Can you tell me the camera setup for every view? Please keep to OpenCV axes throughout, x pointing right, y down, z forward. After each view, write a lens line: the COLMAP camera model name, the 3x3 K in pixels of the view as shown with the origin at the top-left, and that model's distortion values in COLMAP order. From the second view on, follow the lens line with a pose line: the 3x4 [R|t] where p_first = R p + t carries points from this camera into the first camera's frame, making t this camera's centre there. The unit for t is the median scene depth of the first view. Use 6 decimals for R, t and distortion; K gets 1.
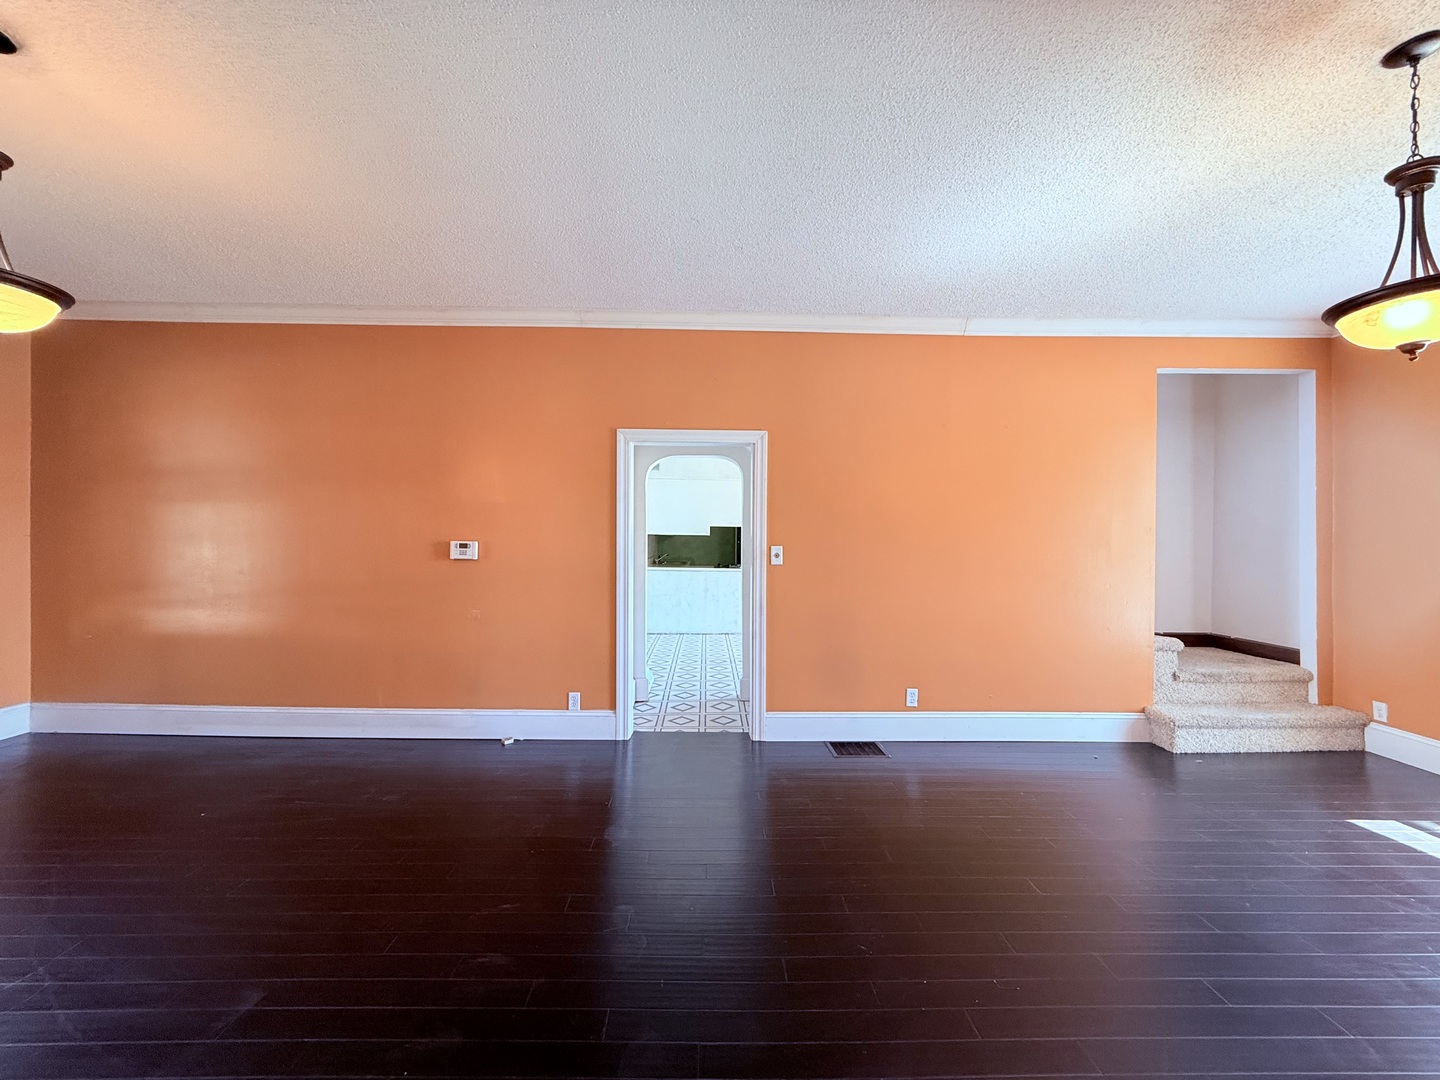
lens RADIAL K [[572.2, 0, 717.8], [0, 572.2, 540.3], [0, 0, 1]] dist [0.000792, -0.000104]
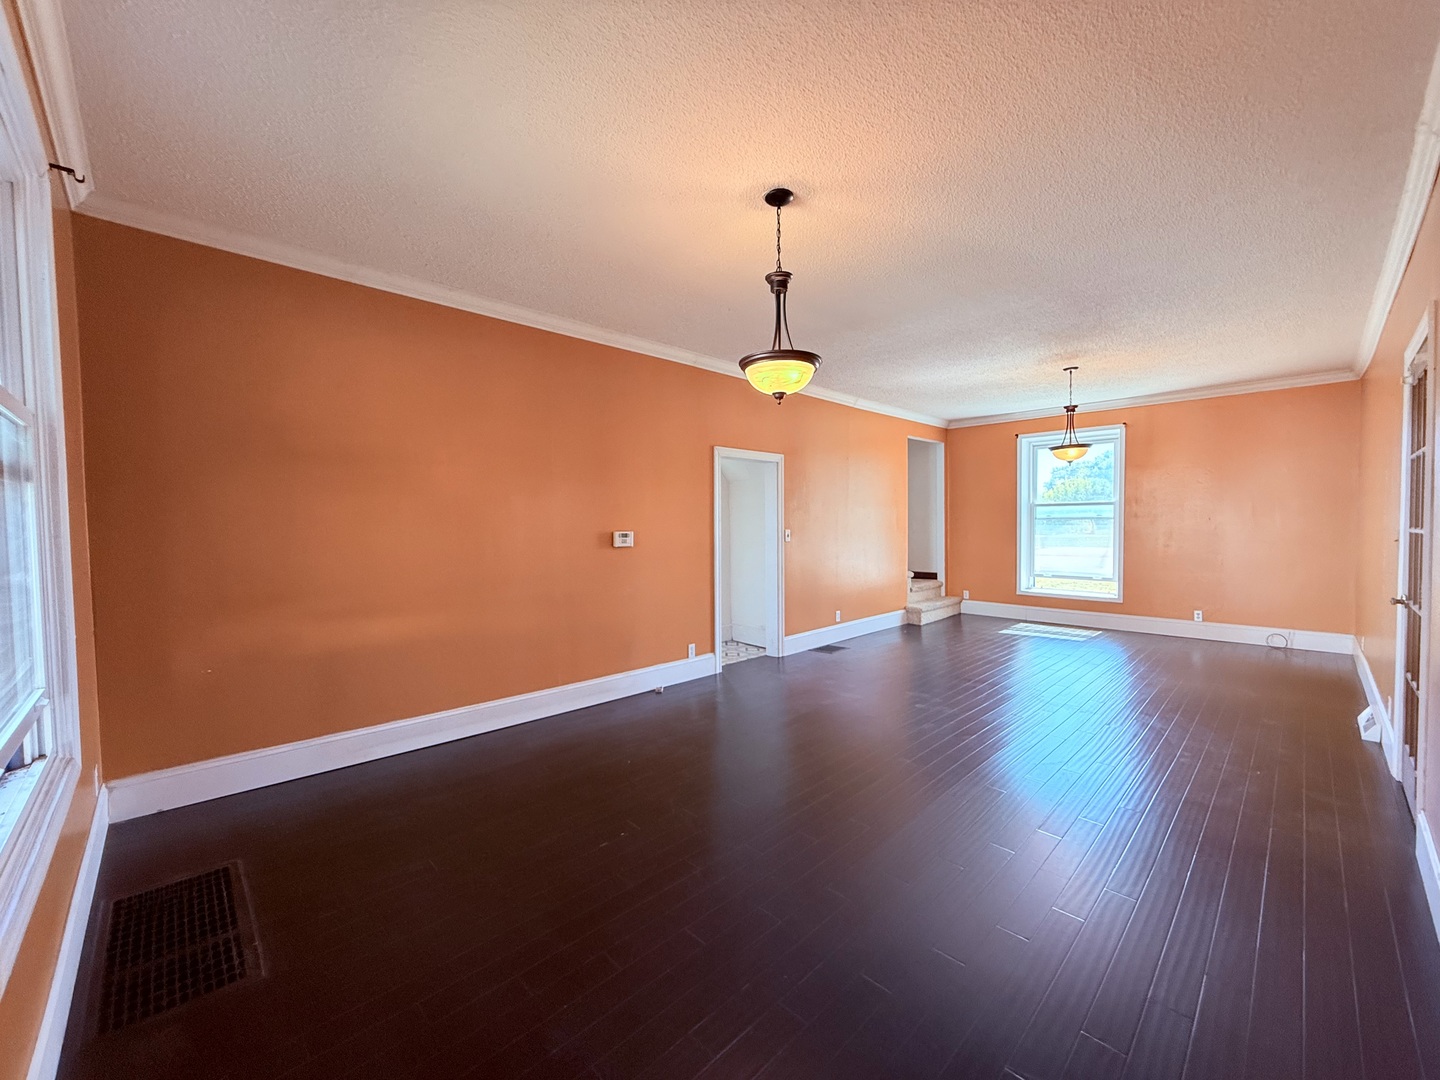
lens RADIAL K [[572.2, 0, 723.6], [0, 572.2, 541.1], [0, 0, 1]] dist [0.000792, -0.000104]
pose [[0.725599, -0.036686, 0.687139, -1.095122], [0.017347, 0.999236, 0.035030, -0.016384], [-0.687899, -0.013498, 0.725681, -0.004903]]
